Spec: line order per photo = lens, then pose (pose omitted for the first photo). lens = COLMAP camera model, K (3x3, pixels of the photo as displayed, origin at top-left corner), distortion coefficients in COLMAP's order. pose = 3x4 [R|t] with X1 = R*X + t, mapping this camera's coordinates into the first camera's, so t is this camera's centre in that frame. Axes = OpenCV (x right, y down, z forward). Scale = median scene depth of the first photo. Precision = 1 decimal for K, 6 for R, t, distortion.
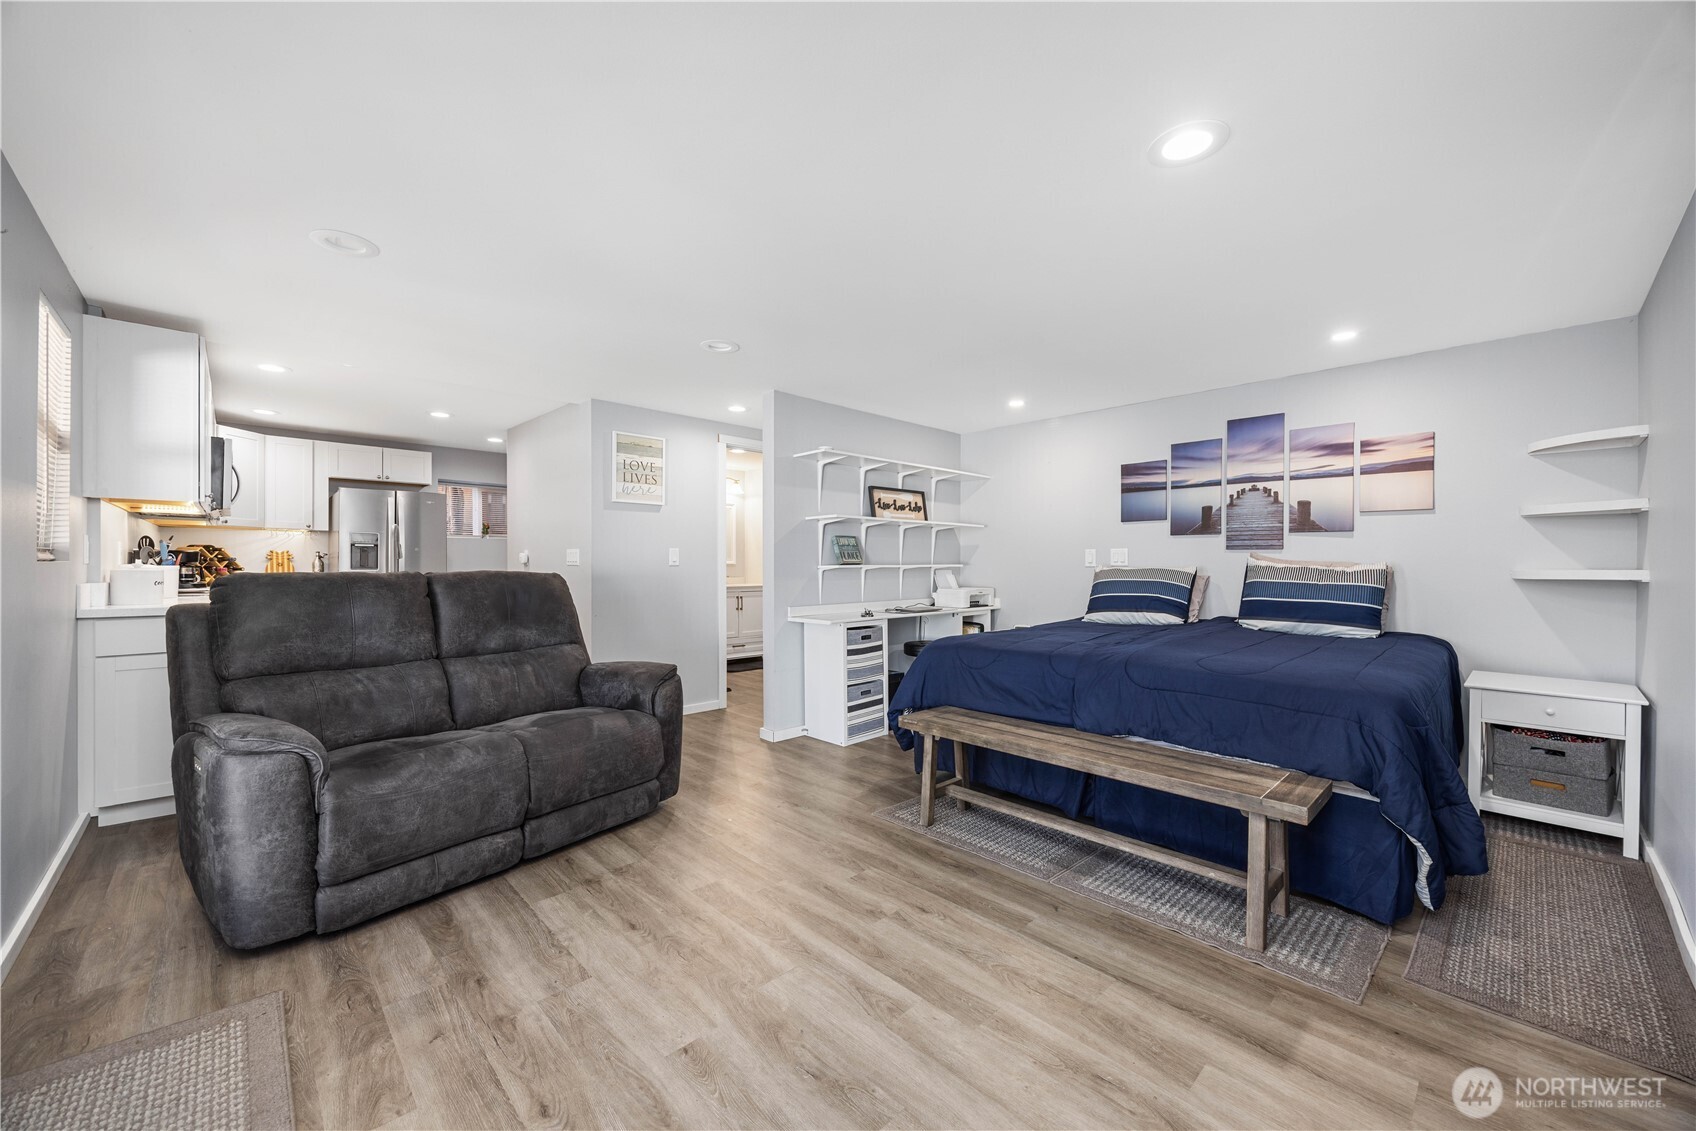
lens RADIAL K [[642.8, 0, 842.2], [0, 642.8, 563.7], [0, 0, 1]] dist [-0.003271, 0.000126]
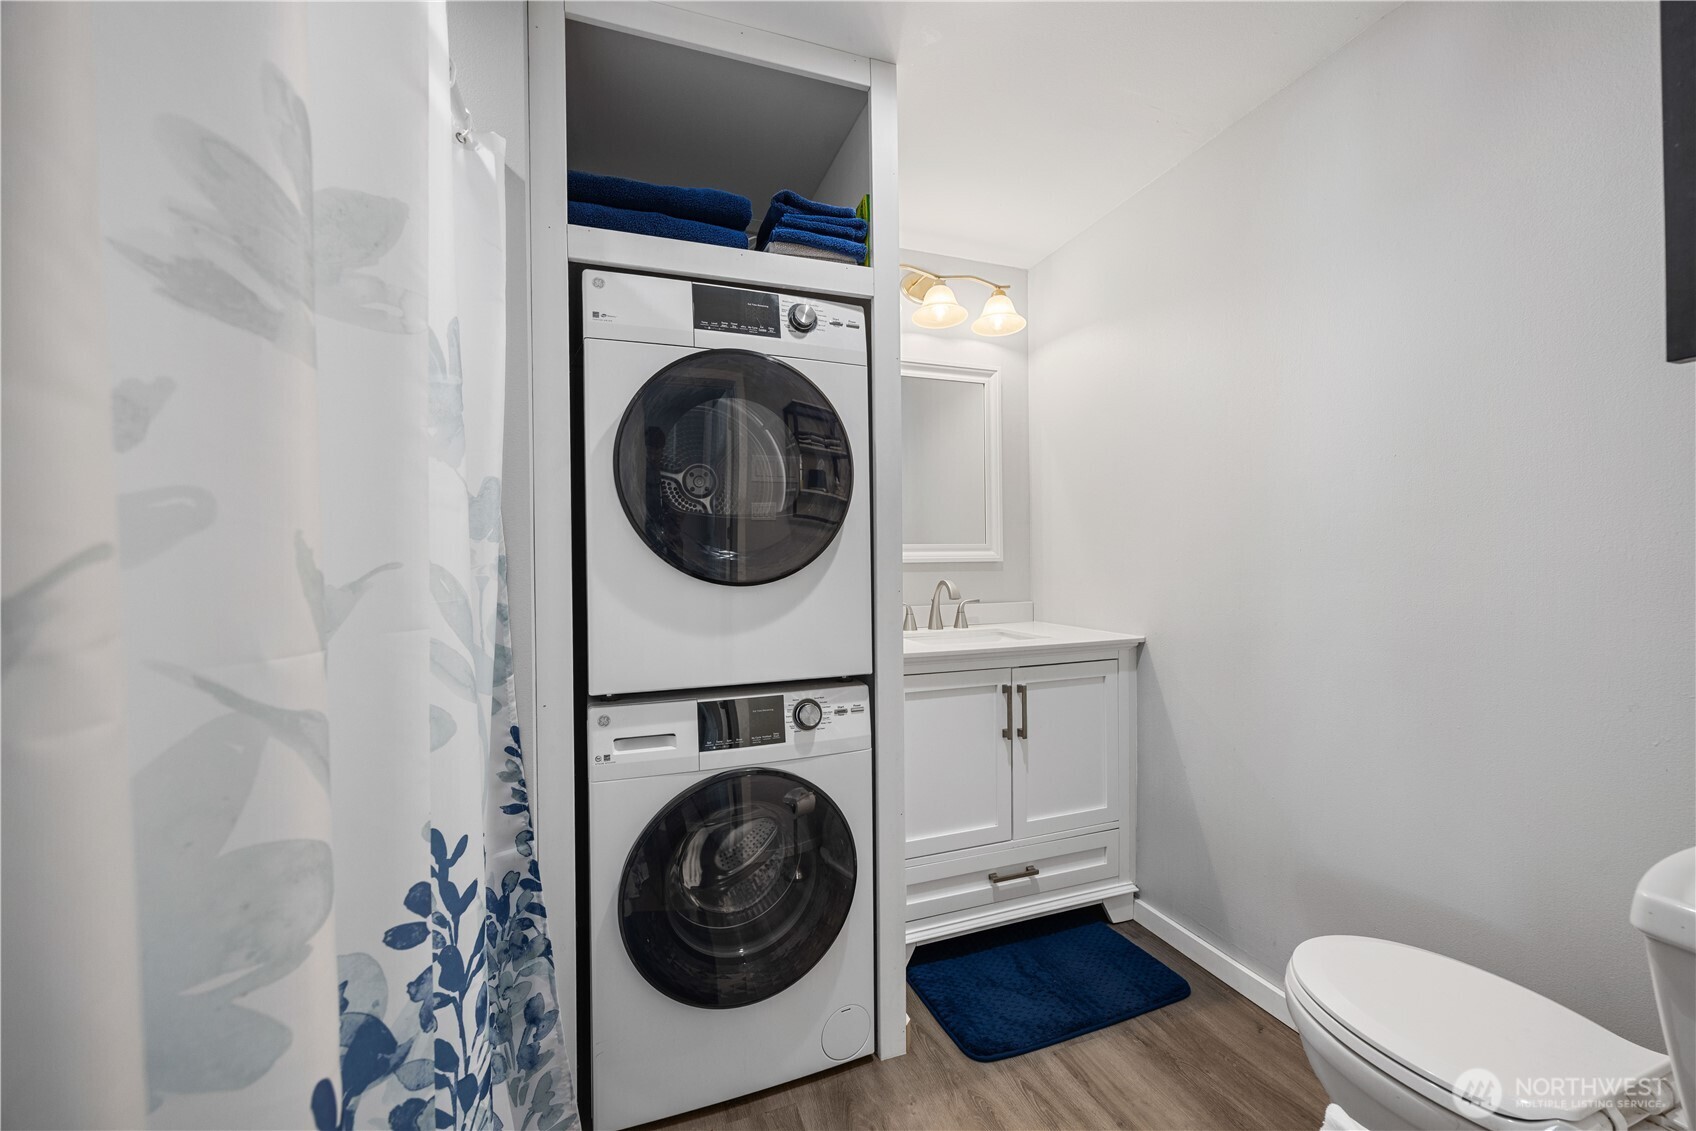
lens RADIAL K [[642.8, 0, 847.1], [0, 642.8, 562.4], [0, 0, 1]] dist [-0.003271, 0.000126]
pose [[0.918292, -0.005997, -0.395858, -0.119407], [0.006833, 0.999976, 0.000703, 0.002501], [0.395844, -0.003350, 0.918312, 0.738032]]
